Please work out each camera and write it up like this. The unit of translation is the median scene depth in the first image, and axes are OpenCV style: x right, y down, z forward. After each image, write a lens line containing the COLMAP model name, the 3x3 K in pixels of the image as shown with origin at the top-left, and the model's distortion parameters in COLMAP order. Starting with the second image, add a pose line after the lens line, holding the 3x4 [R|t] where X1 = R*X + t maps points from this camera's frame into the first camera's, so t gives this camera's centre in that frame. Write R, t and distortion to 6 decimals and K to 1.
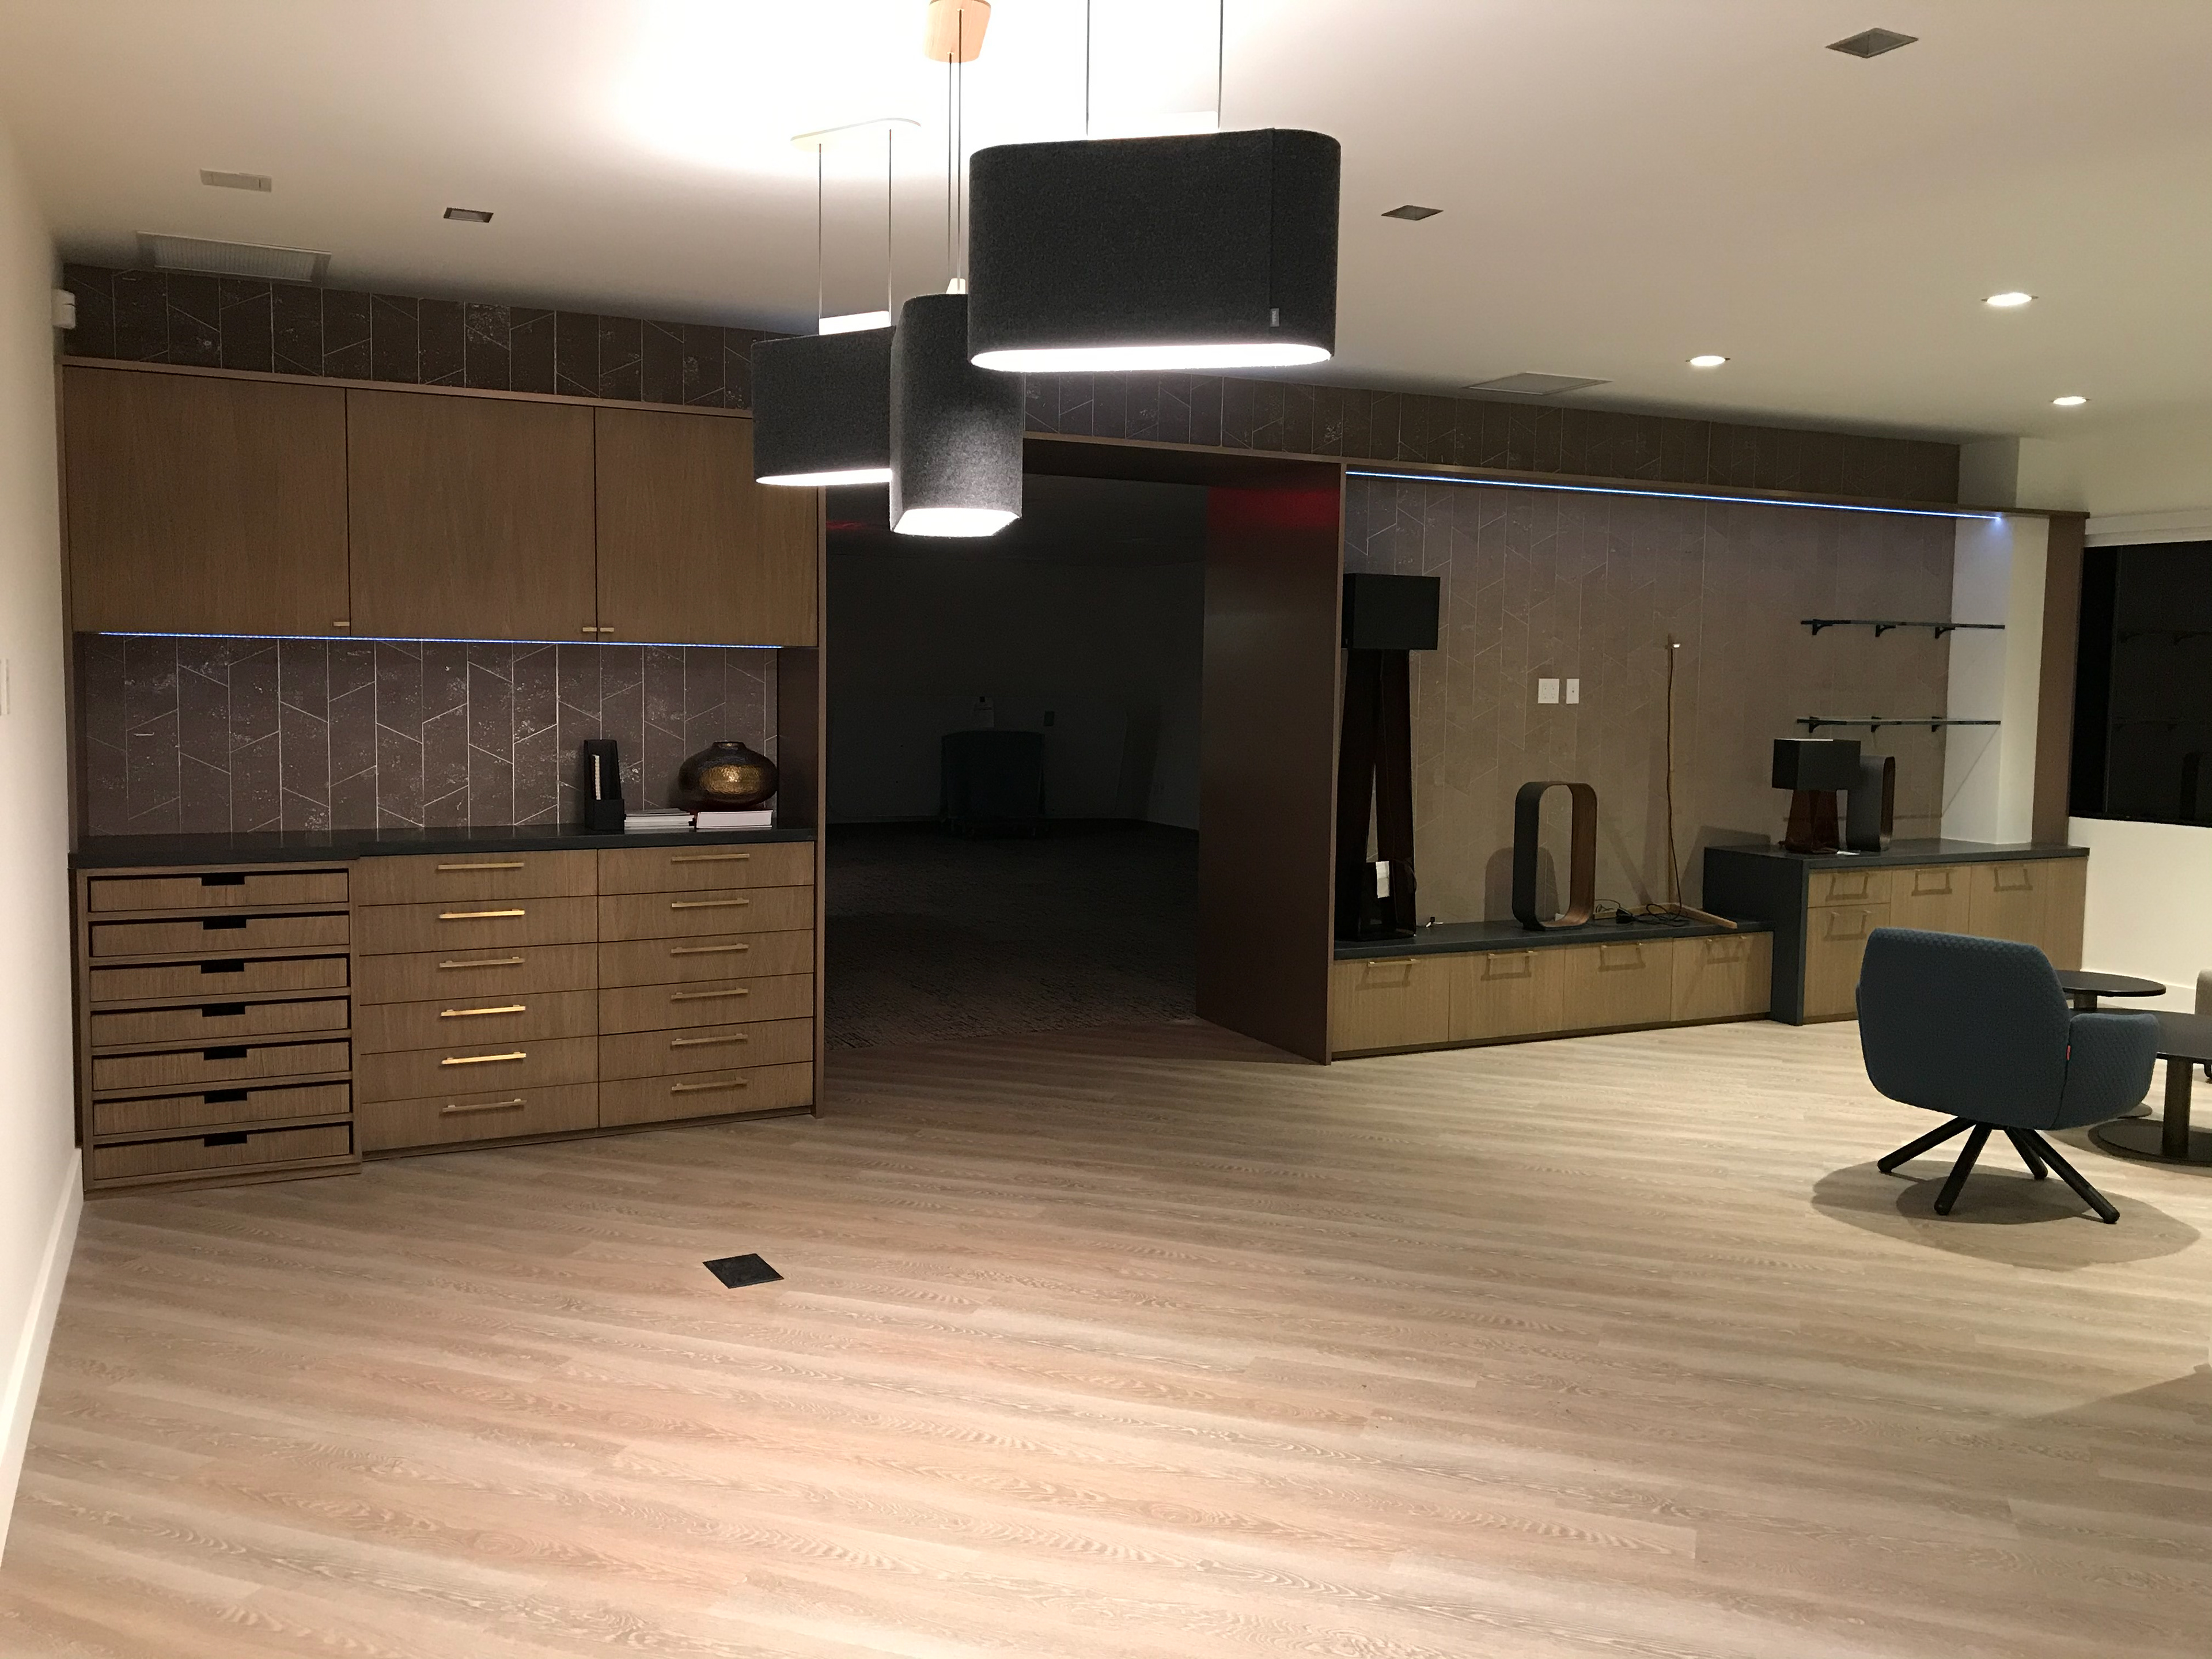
lens RADIAL K [[1827.8, 0, 1106.0], [0, 1827.8, 829.5], [0, 0, 1]] dist [-0.008751, -0.014366]
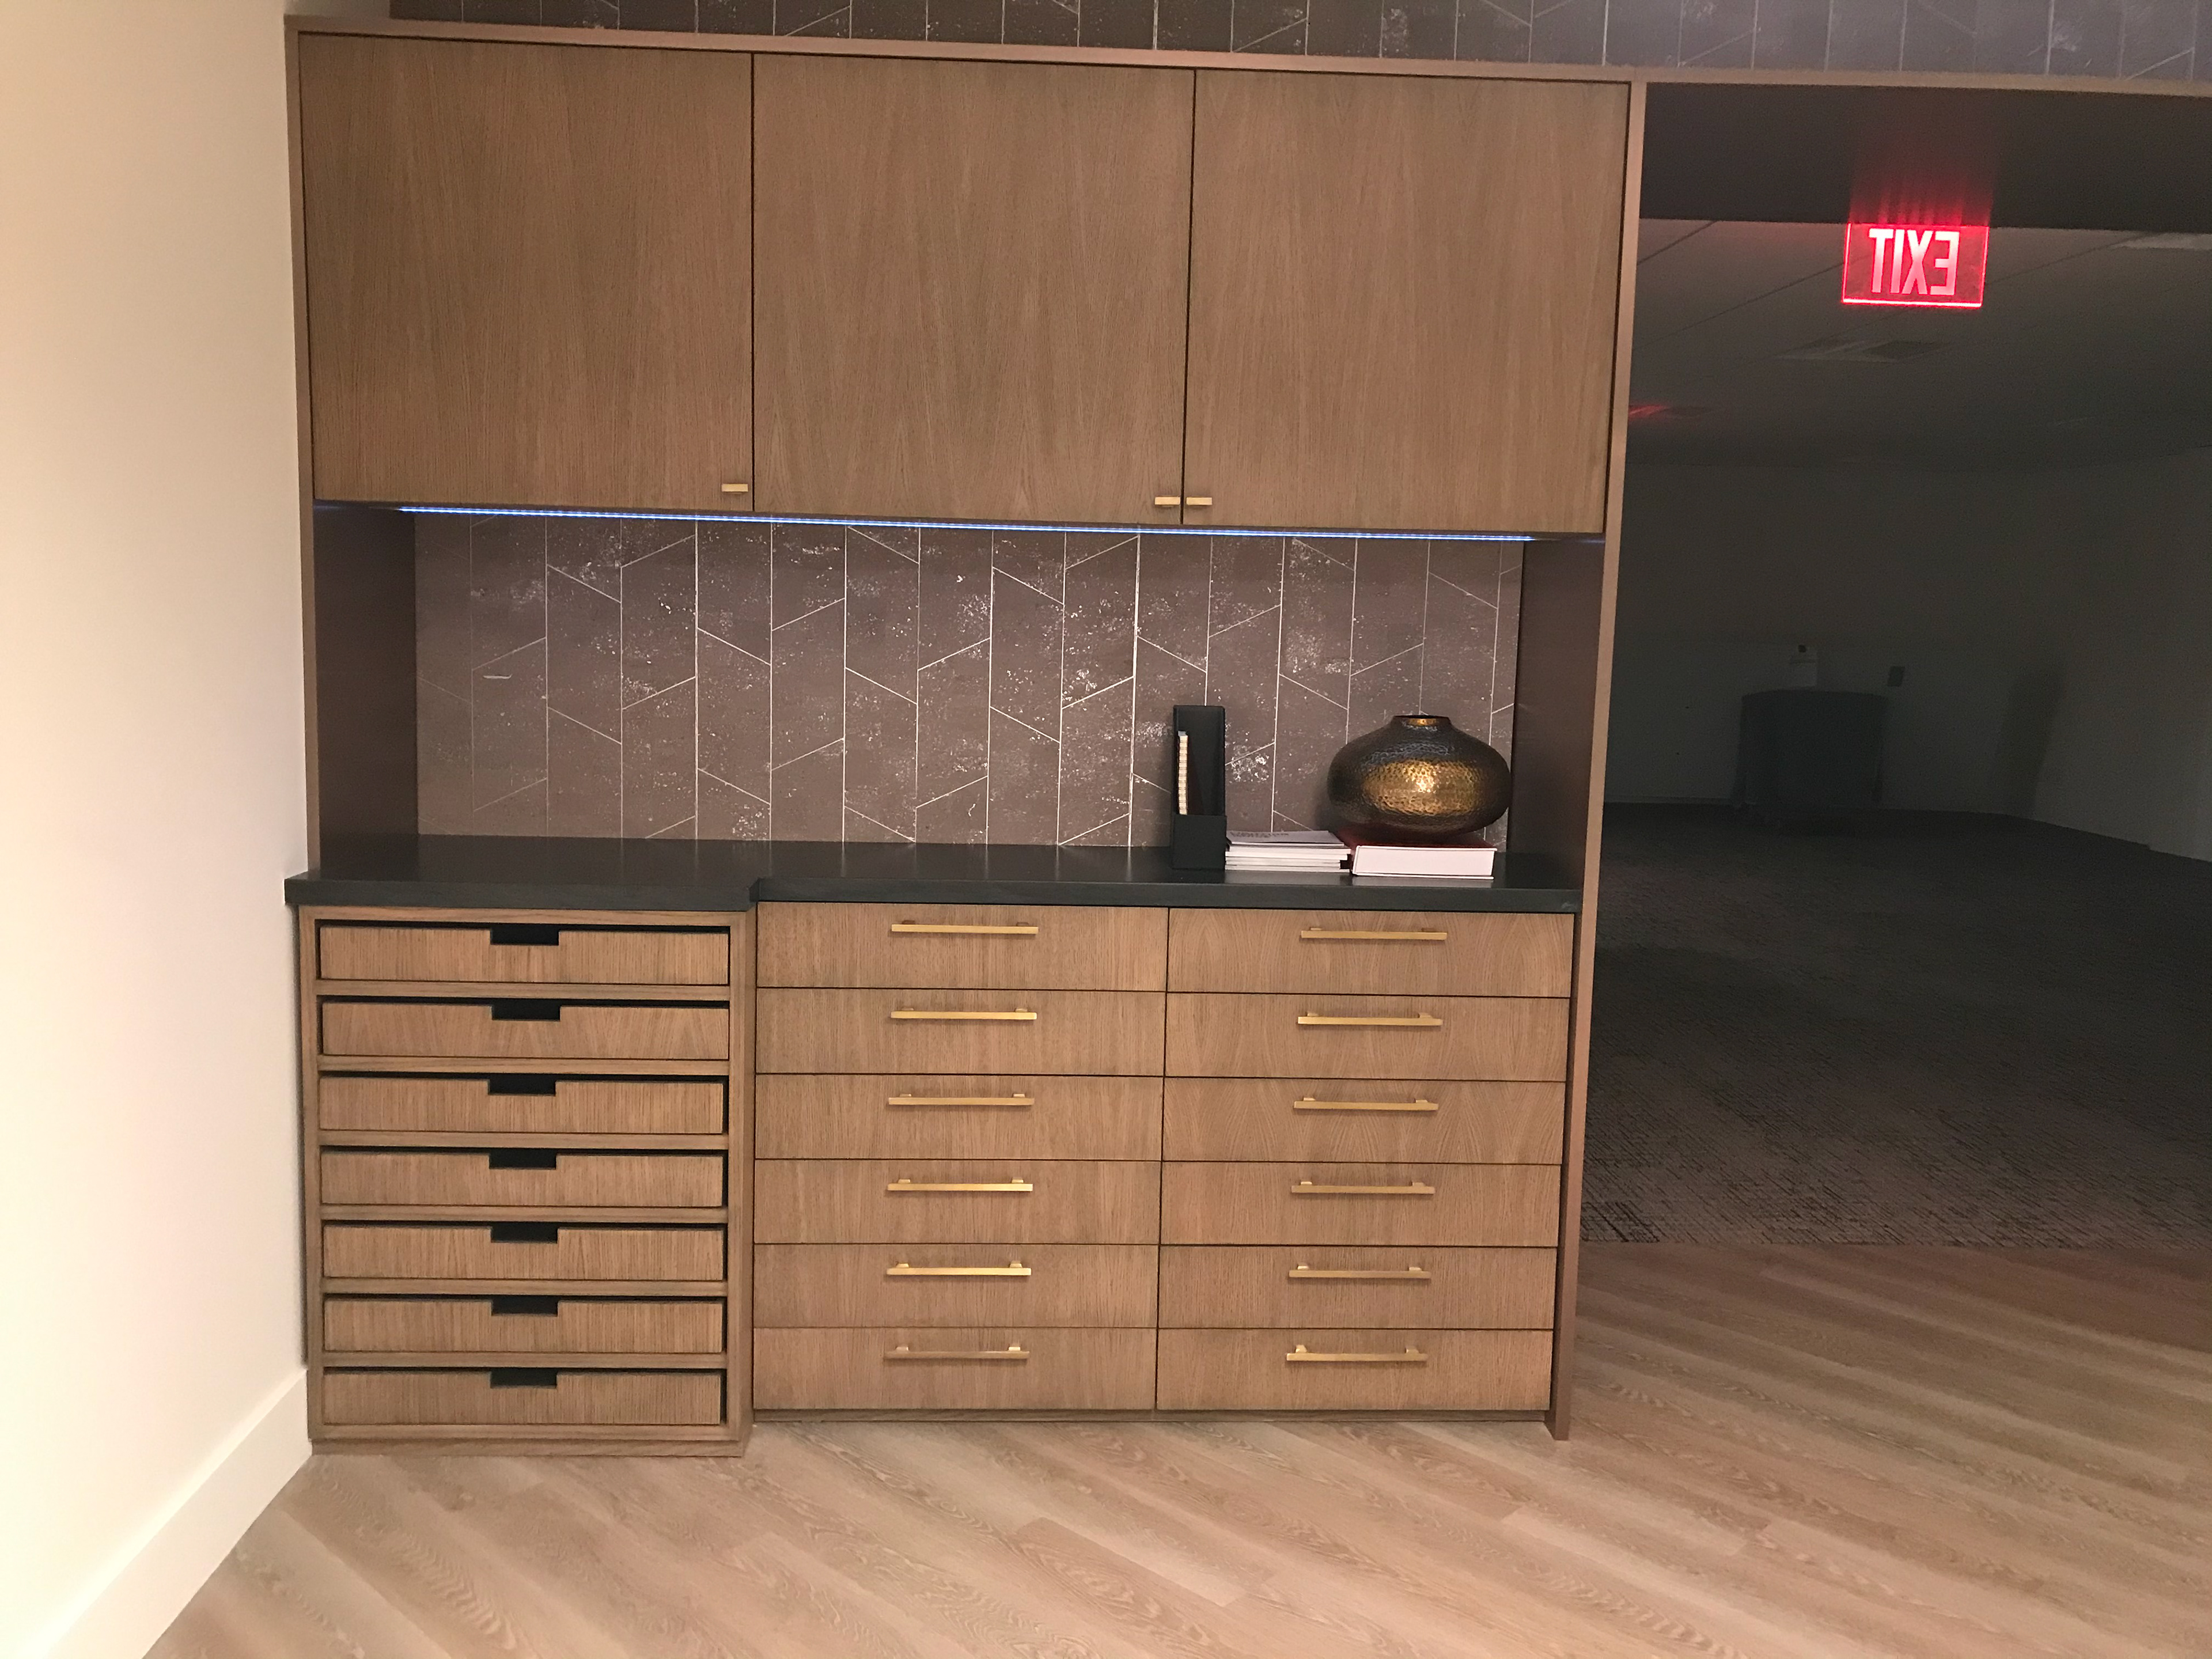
lens RADIAL K [[1948.8, 0, 1110.3], [0, 1948.8, 783.8], [0, 0, 1]] dist [0.044435, -0.061045]
pose [[0.924997, 0.044110, -0.377405, -0.076609], [-0.044200, 0.998987, 0.008425, -0.030293], [0.377395, 0.008888, 0.926010, 0.452988]]
